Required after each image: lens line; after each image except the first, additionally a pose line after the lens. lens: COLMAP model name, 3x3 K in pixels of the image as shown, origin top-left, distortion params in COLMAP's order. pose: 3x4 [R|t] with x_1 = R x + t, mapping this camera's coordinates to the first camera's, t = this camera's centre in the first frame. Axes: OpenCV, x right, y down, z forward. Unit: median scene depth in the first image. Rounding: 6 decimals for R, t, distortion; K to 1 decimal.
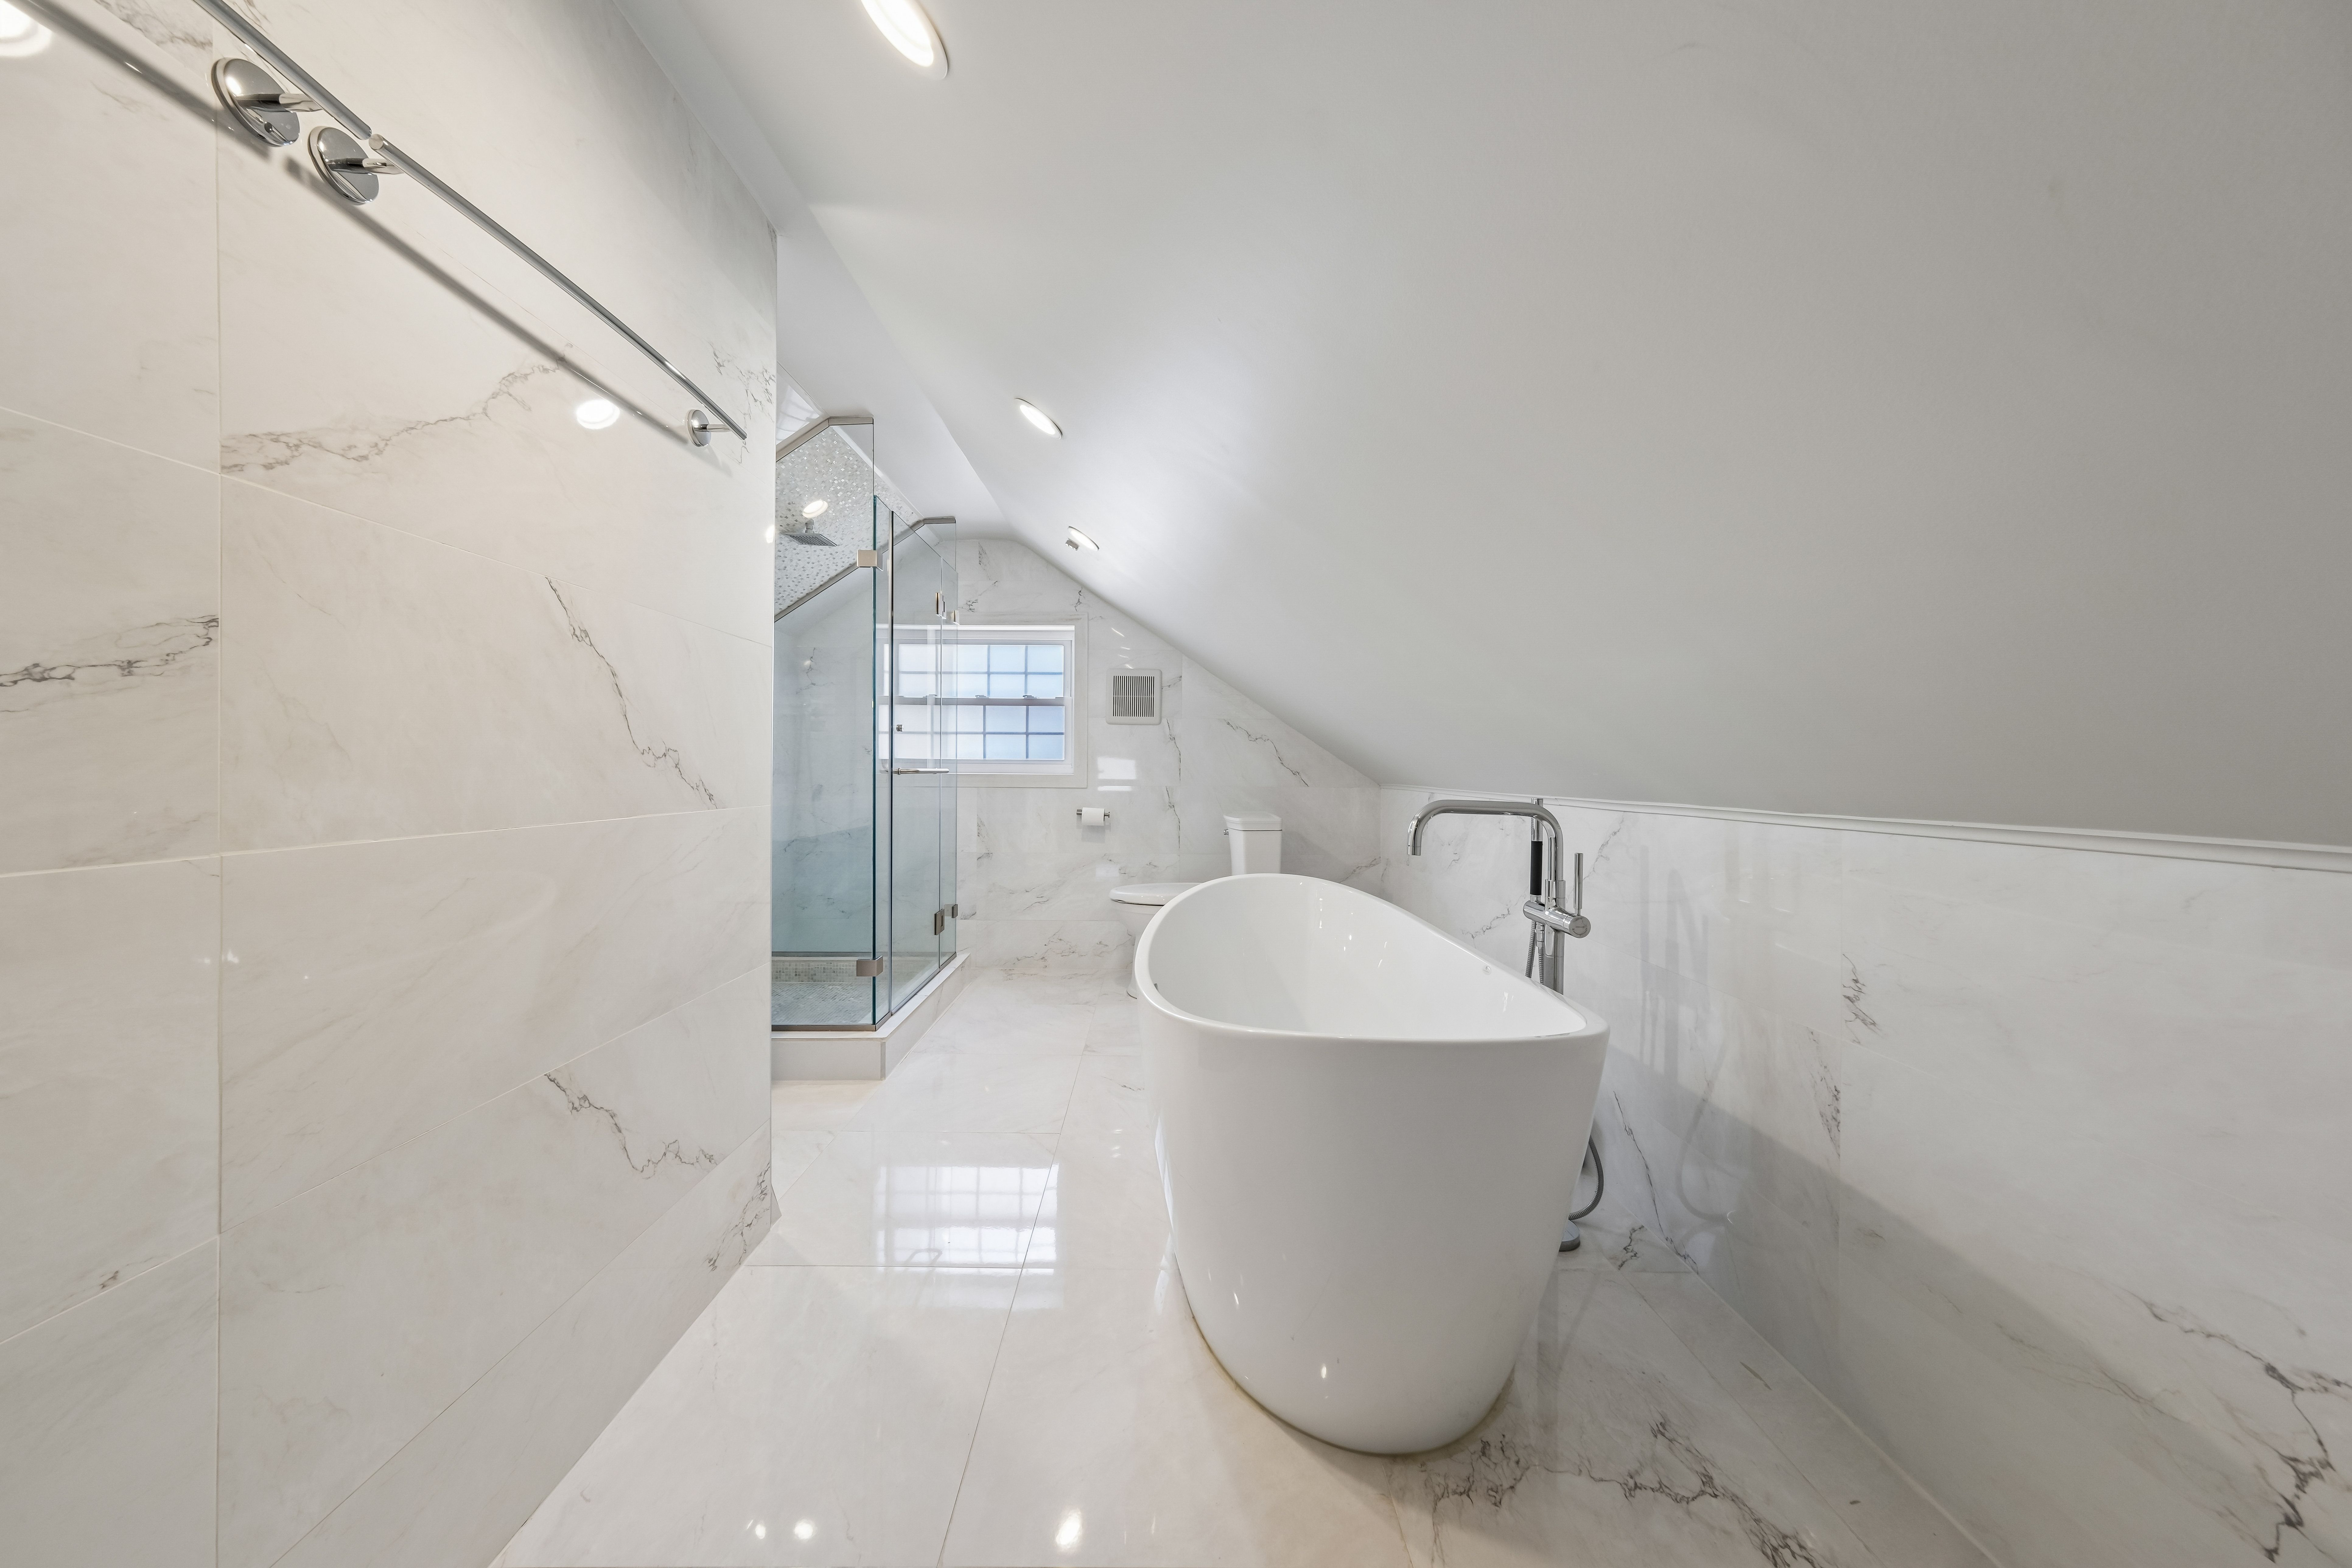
lens RADIAL K [[810.7, 0, 1176.6], [0, 810.7, 762.6], [0, 0, 1]] dist [-0.000720, 0.003432]
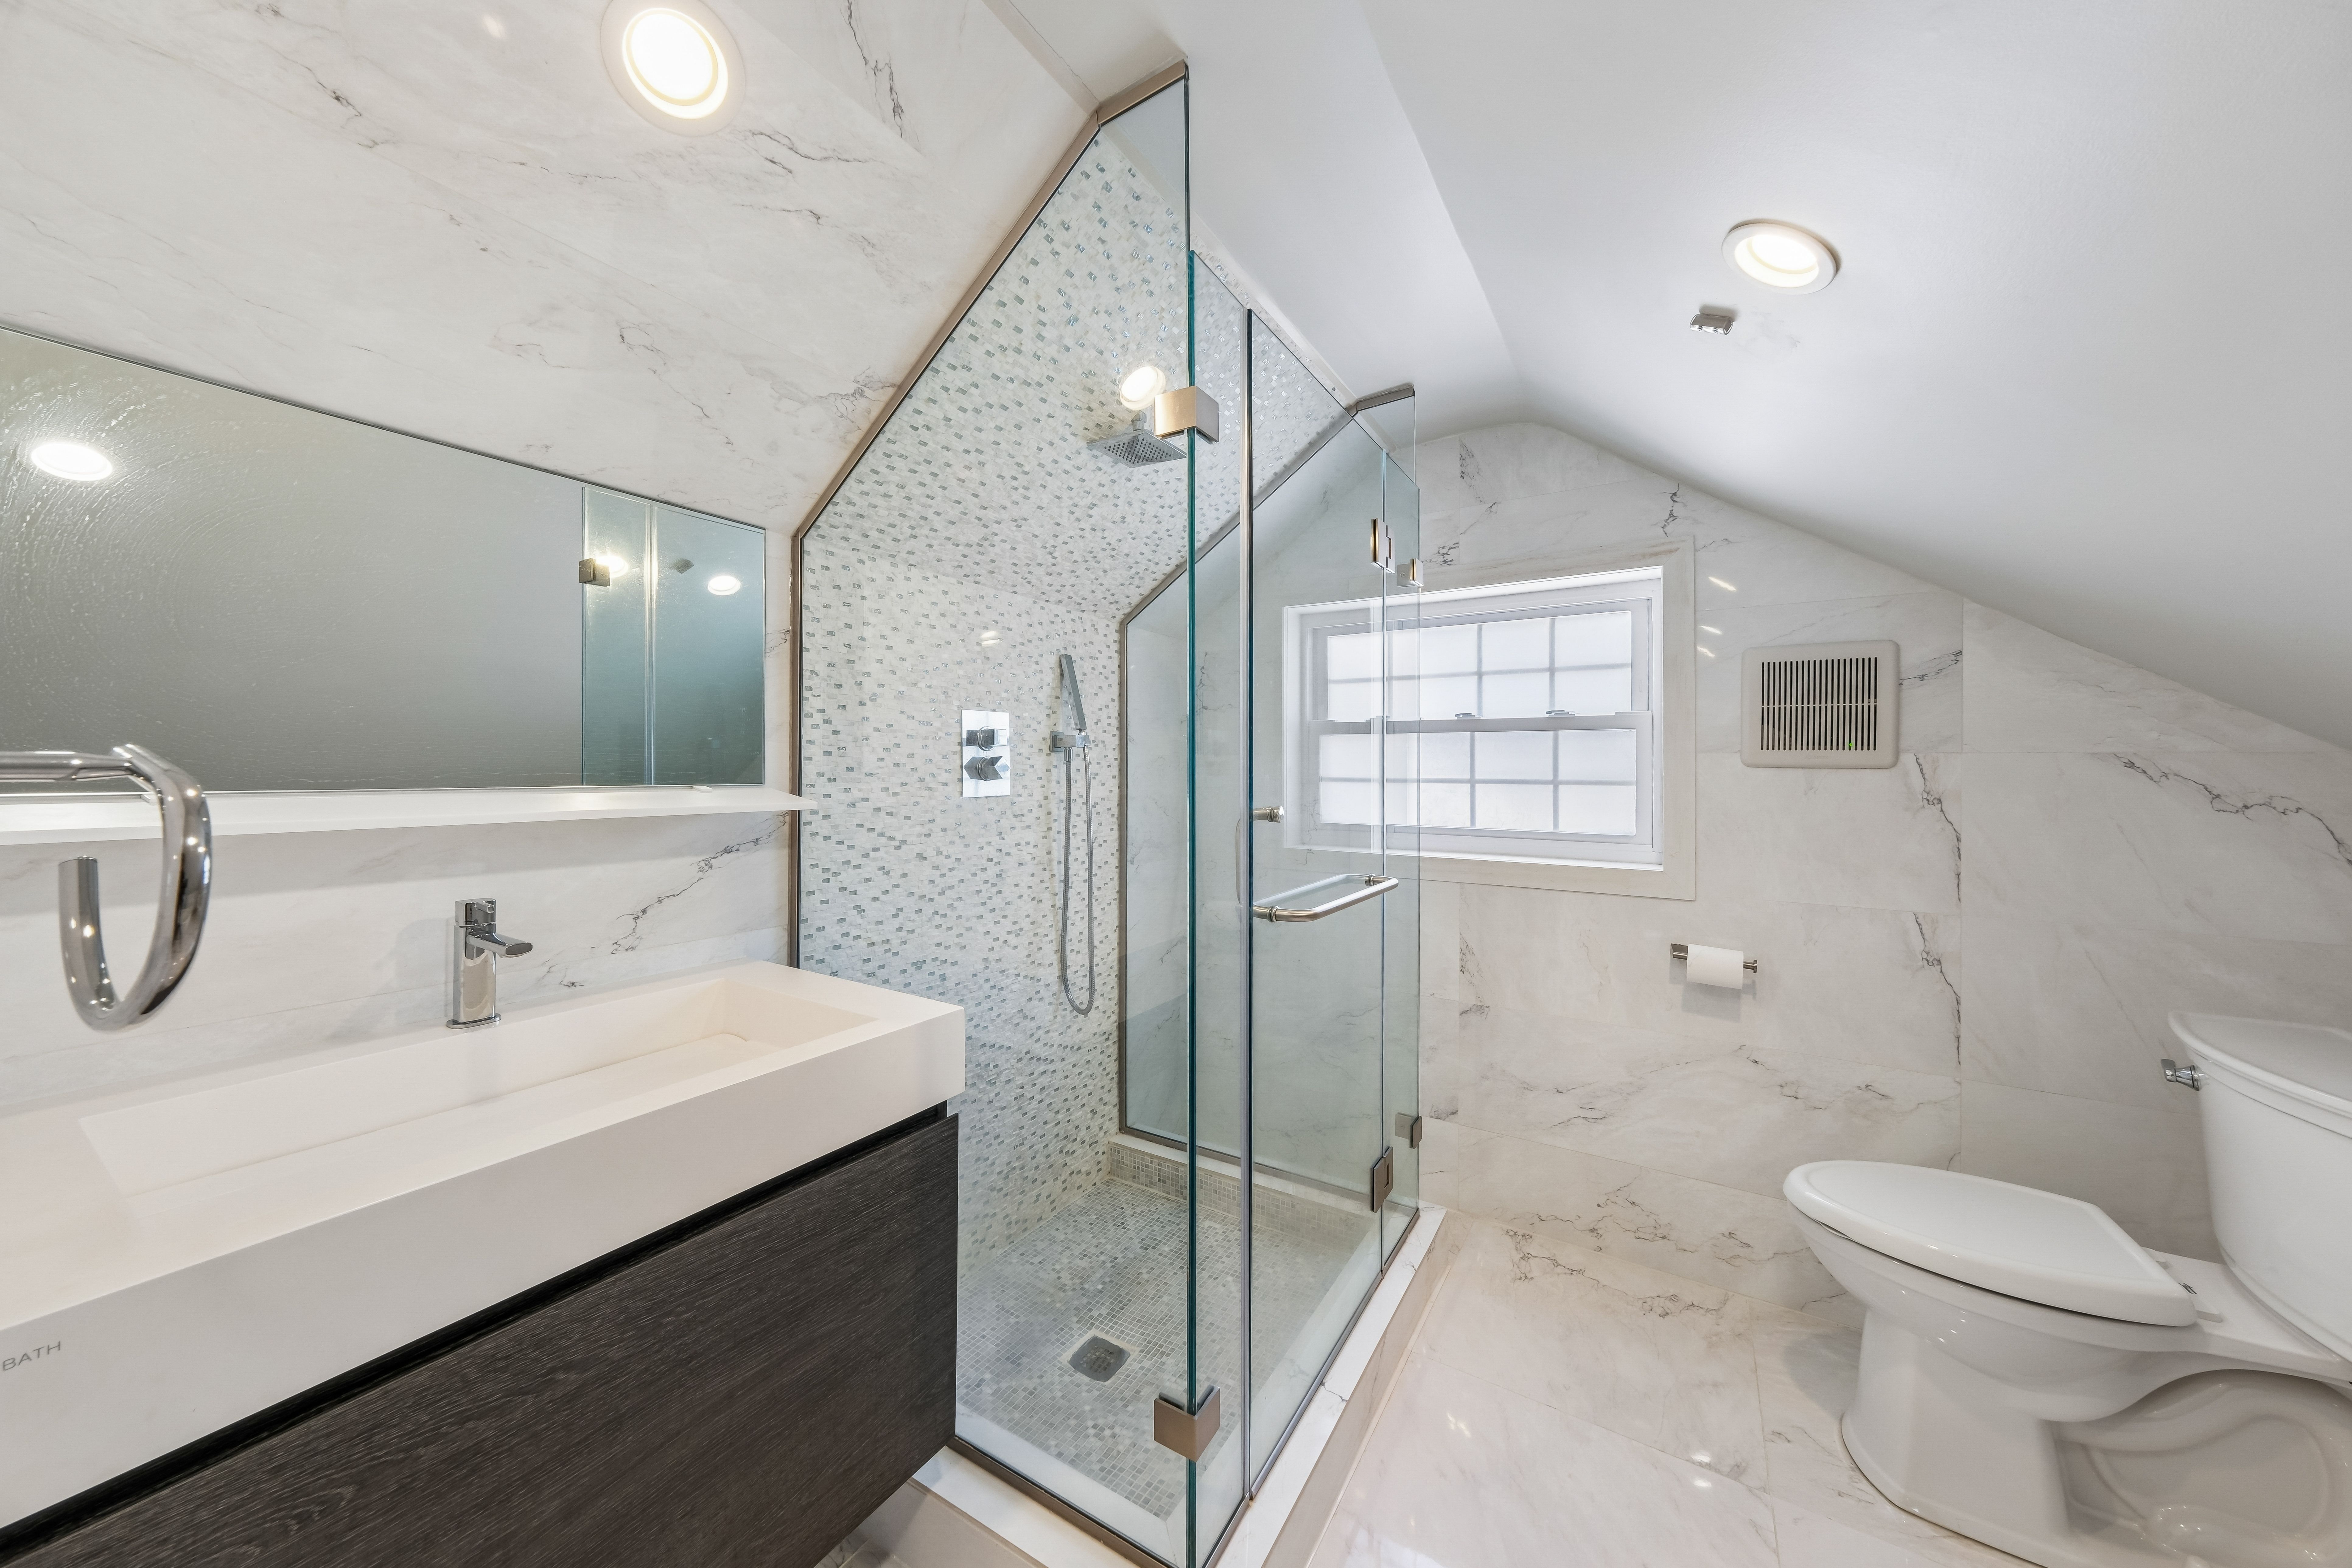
lens RADIAL K [[810.7, 0, 1176.6], [0, 810.7, 762.6], [0, 0, 1]] dist [-0.000720, 0.003432]
pose [[0.837756, -0.004758, -0.546024, -0.104703], [0.003062, 0.999987, -0.004016, -0.049268], [0.546037, 0.001692, 0.837760, 0.430744]]
